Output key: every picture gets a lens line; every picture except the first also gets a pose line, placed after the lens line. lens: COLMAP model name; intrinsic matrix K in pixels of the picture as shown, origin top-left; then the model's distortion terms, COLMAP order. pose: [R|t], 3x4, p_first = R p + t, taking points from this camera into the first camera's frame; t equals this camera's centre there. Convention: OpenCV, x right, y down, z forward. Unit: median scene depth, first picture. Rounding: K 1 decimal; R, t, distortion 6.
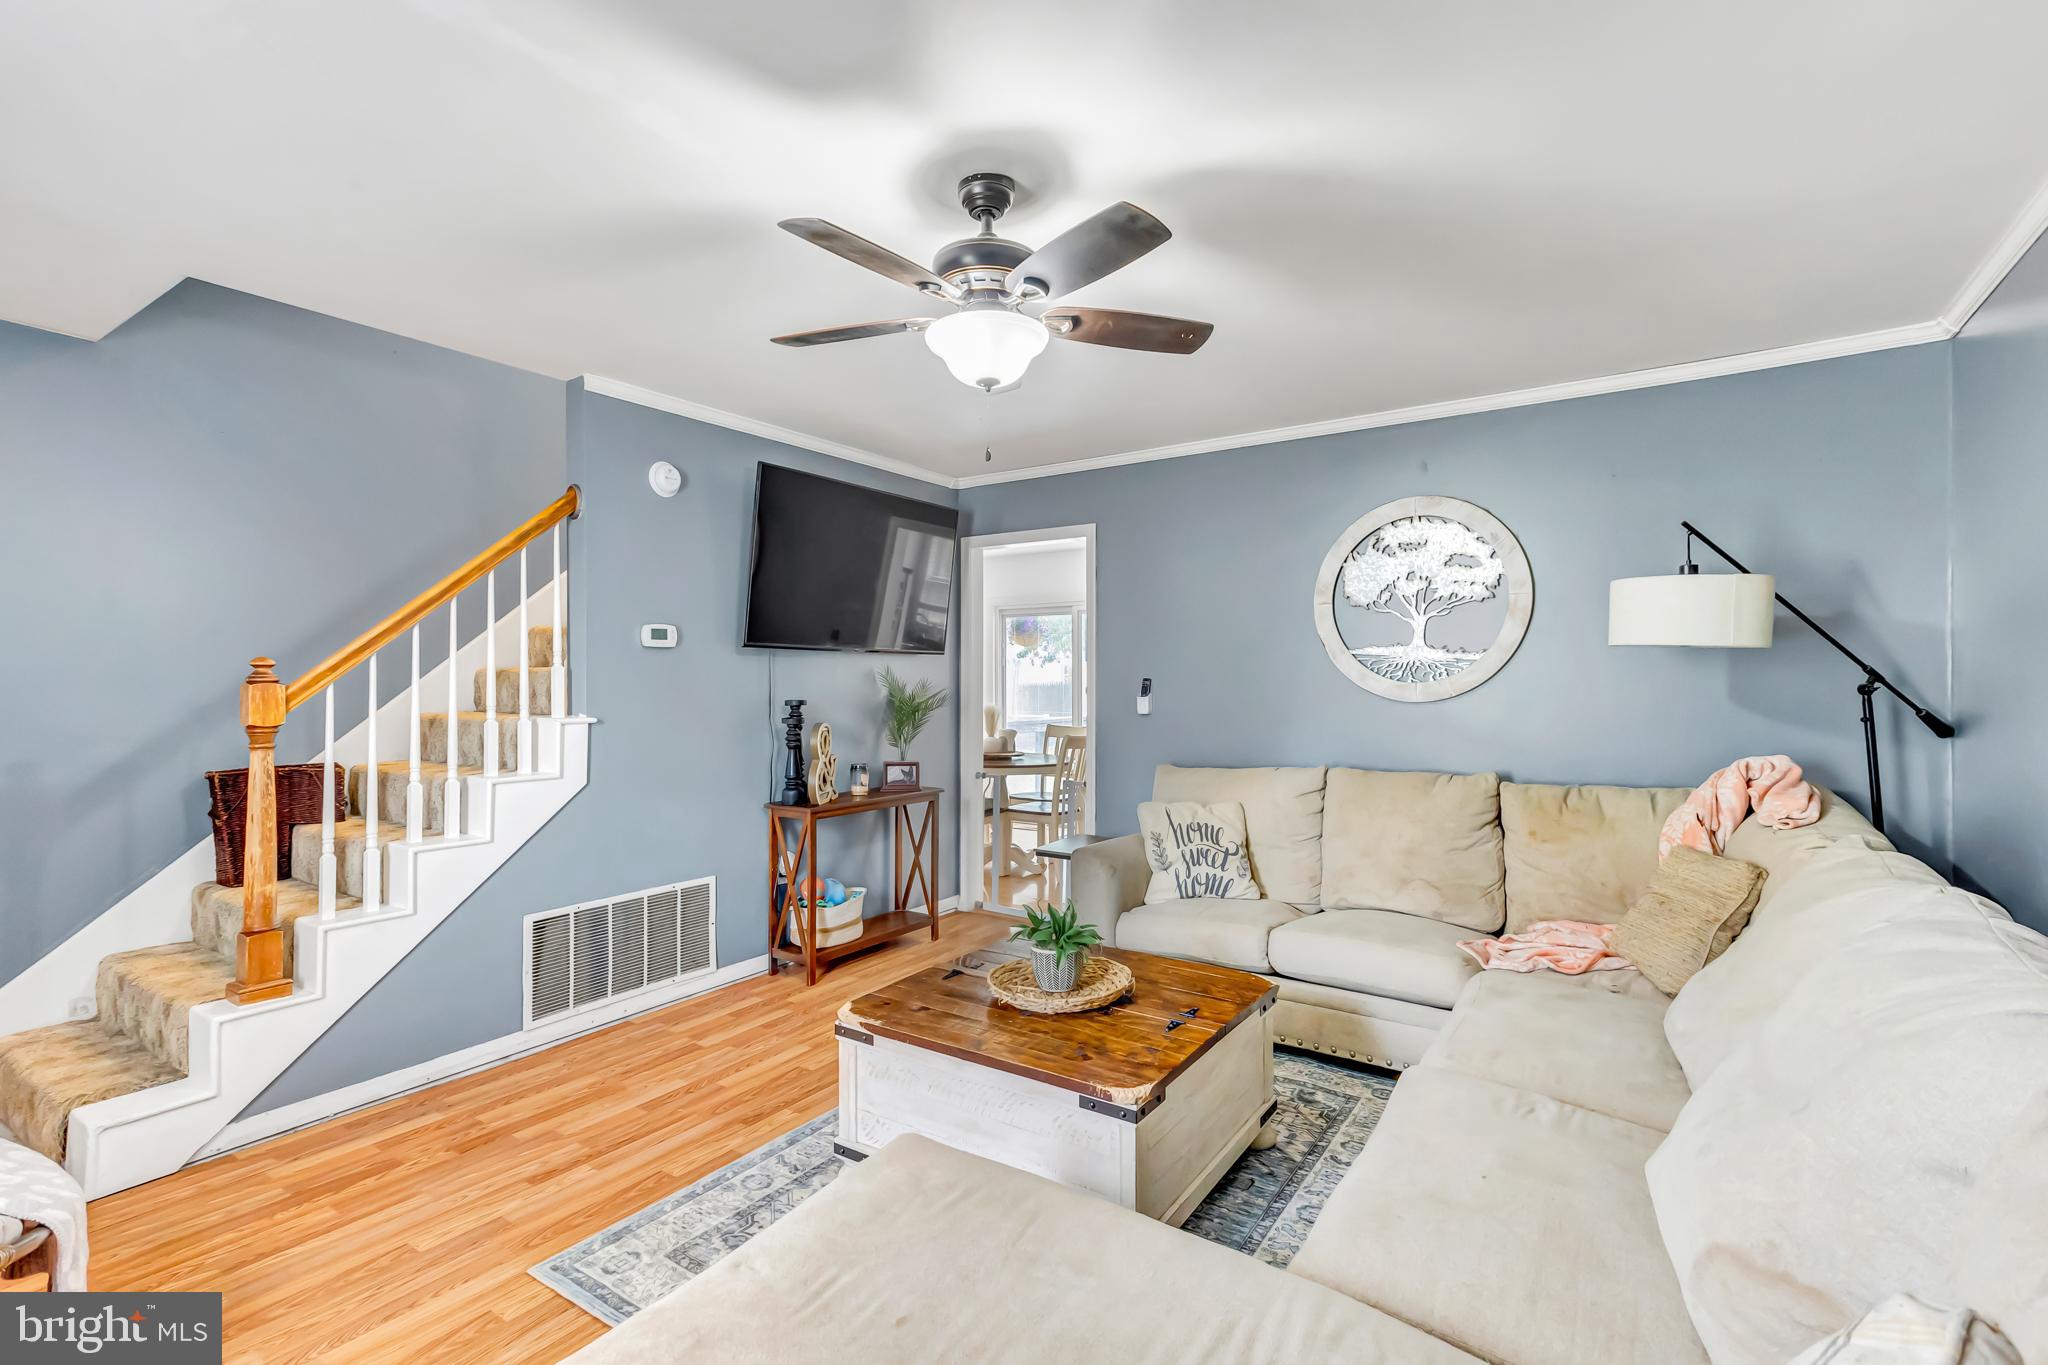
lens RADIAL K [[947.1, 0, 1020.8], [0, 947.1, 680.1], [0, 0, 1]] dist [0.030817, 0.000171]
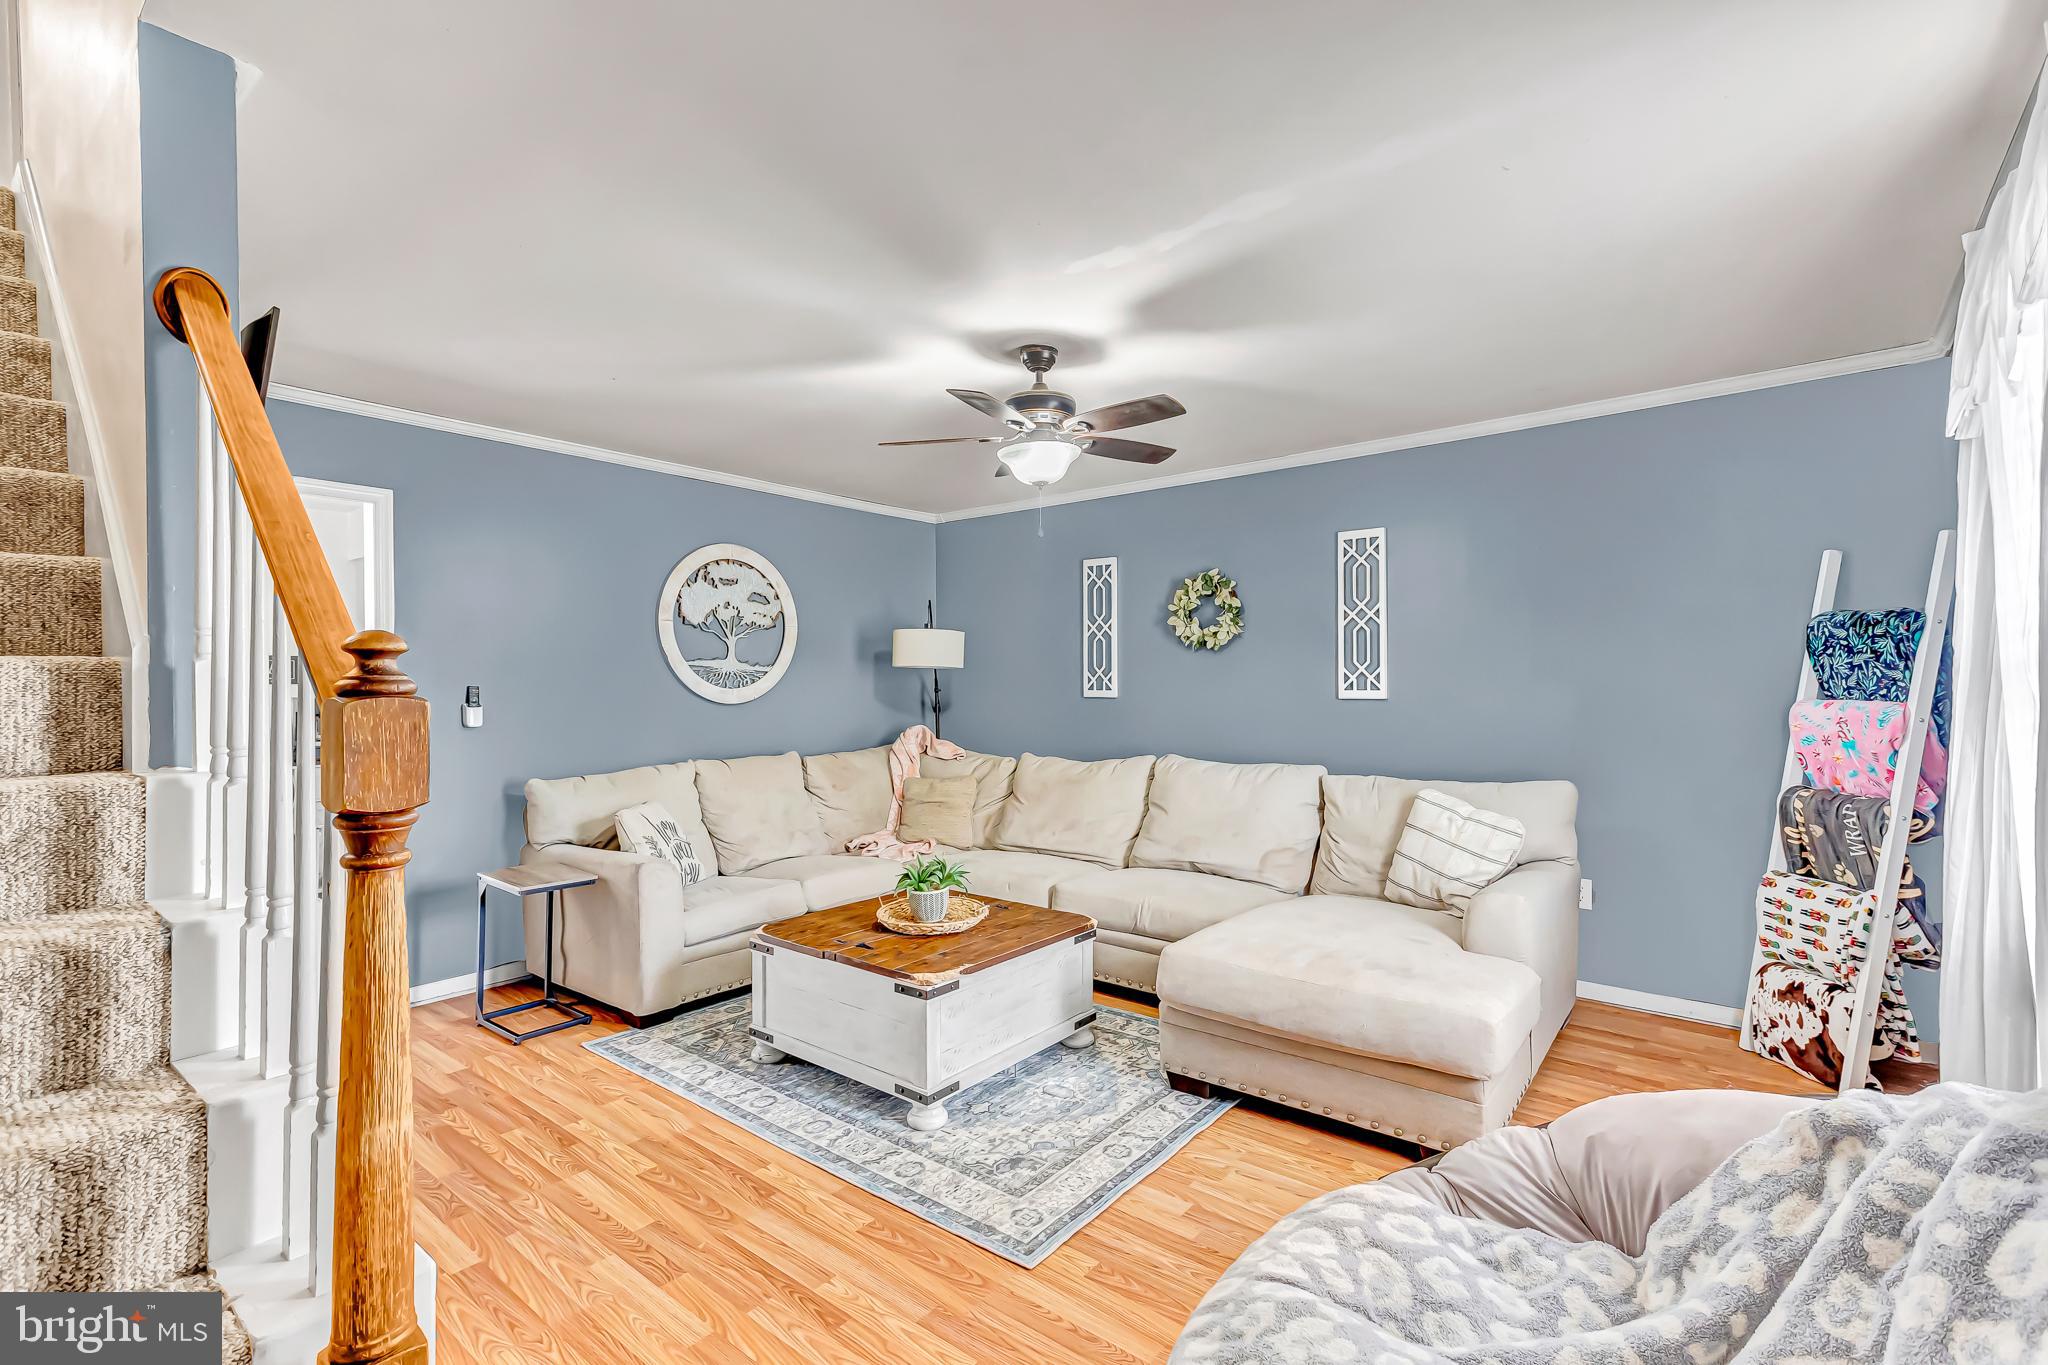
lens RADIAL K [[947.1, 0, 1020.8], [0, 947.1, 680.1], [0, 0, 1]] dist [0.030817, 0.000171]
pose [[0.071720, 0.000190, 0.997425, -1.059307], [0.007925, 0.999968, -0.000760, -0.005360], [-0.997393, 0.007959, 0.071717, 0.650511]]
